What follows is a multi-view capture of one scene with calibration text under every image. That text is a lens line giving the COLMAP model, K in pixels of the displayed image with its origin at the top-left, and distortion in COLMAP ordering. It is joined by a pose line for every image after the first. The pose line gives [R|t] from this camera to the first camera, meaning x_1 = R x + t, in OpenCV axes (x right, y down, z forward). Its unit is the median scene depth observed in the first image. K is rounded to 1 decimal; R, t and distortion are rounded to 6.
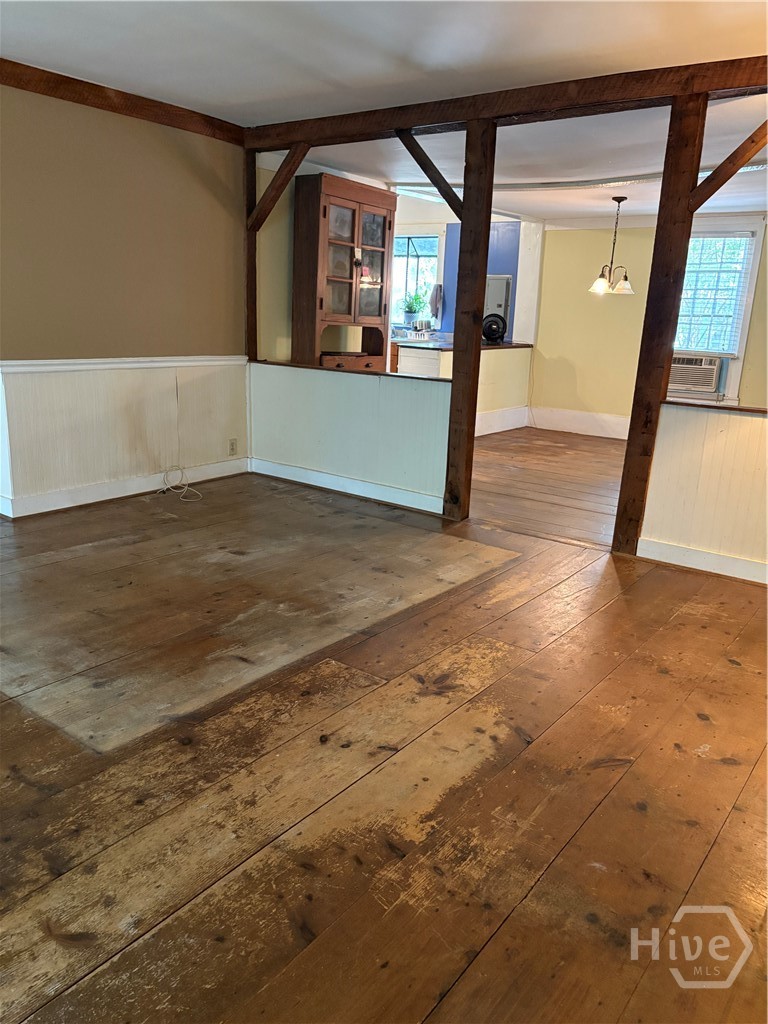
lens RADIAL K [[779.6, 0, 384.0], [0, 779.6, 512.0], [0, 0, 1]] dist [0.065111, 0.000504]
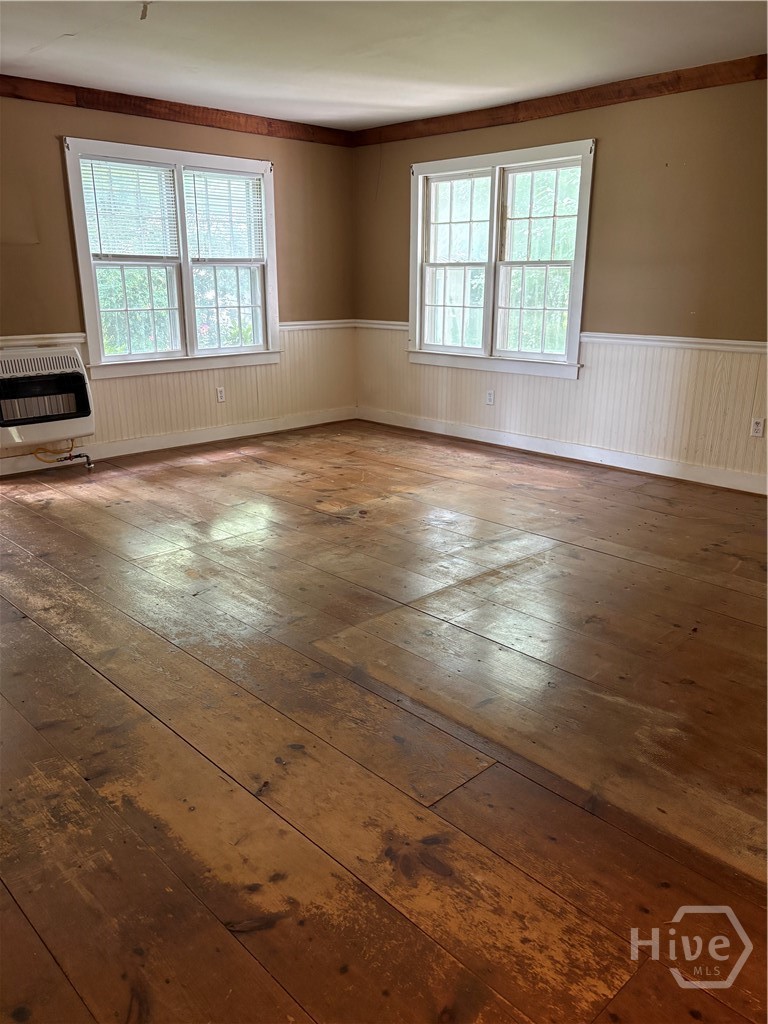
lens RADIAL K [[779.6, 0, 384.0], [0, 779.6, 512.0], [0, 0, 1]] dist [0.065111, 0.000504]
pose [[-0.159587, 0.250402, -0.954898, 0.715955], [-0.254558, 0.924145, 0.284881, -0.258713], [0.953799, 0.288541, -0.083740, 1.067658]]
